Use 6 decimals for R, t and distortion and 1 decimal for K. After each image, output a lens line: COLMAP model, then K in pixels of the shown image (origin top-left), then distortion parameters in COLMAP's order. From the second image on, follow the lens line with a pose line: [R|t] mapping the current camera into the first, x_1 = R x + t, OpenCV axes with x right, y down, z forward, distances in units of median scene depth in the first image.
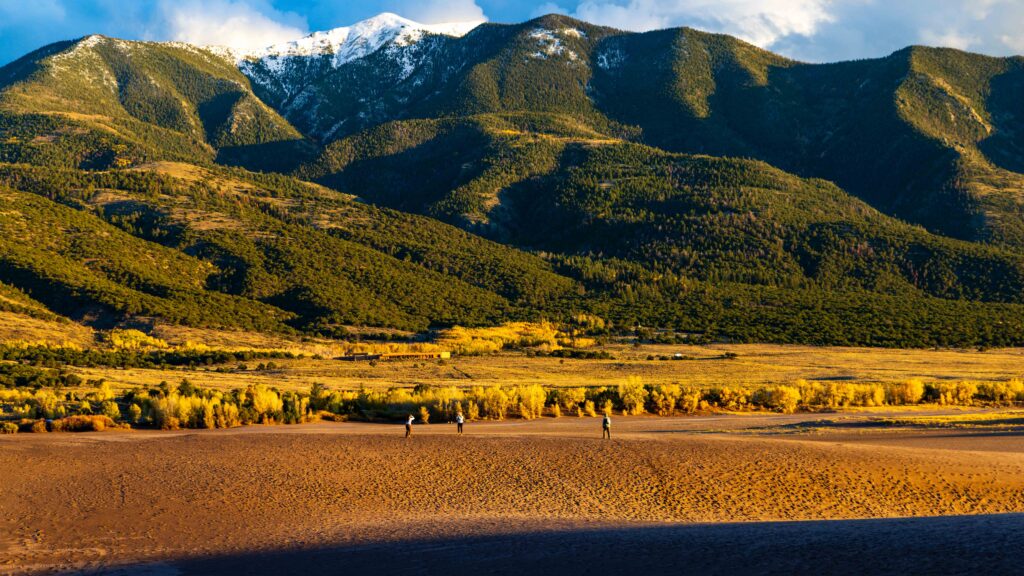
lens RADIAL K [[1904.2, 0, 512.2], [0, 1904.2, 289.1], [0, 0, 1]] dist [0.069134, 0.000000]
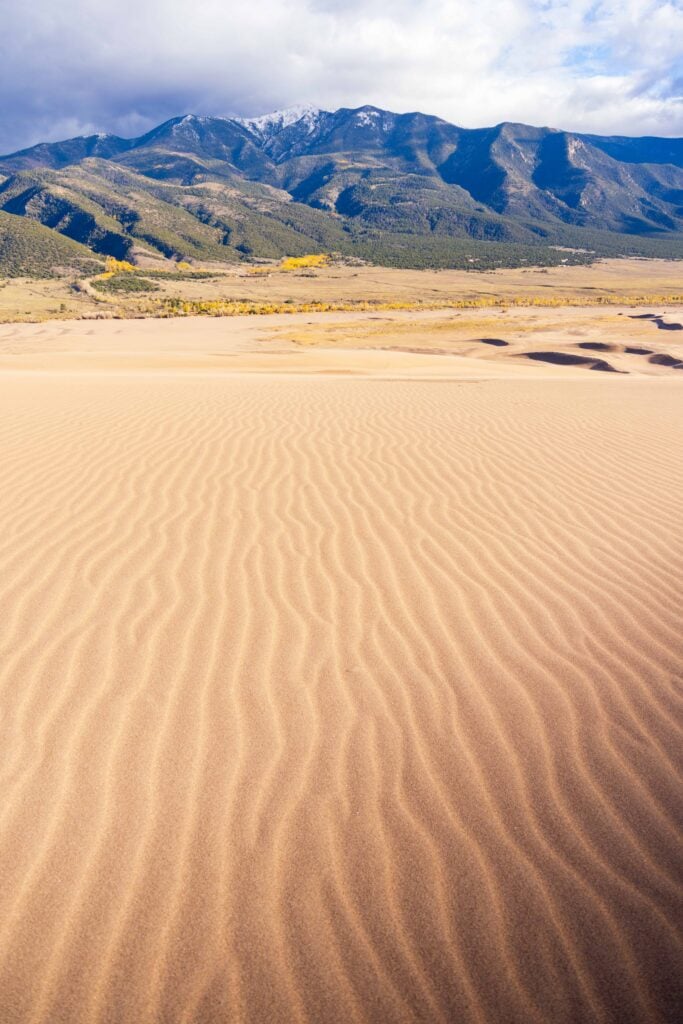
lens RADIAL K [[735.3, 0, 343.8], [0, 735.3, 514.4], [0, 0, 1]] dist [0.010321, -0.000233]
pose [[0.998652, 0.024958, -0.045520, 0.063279], [-0.005269, 0.921056, 0.389395, -0.032529], [0.051645, -0.388630, 0.919946, -0.148688]]
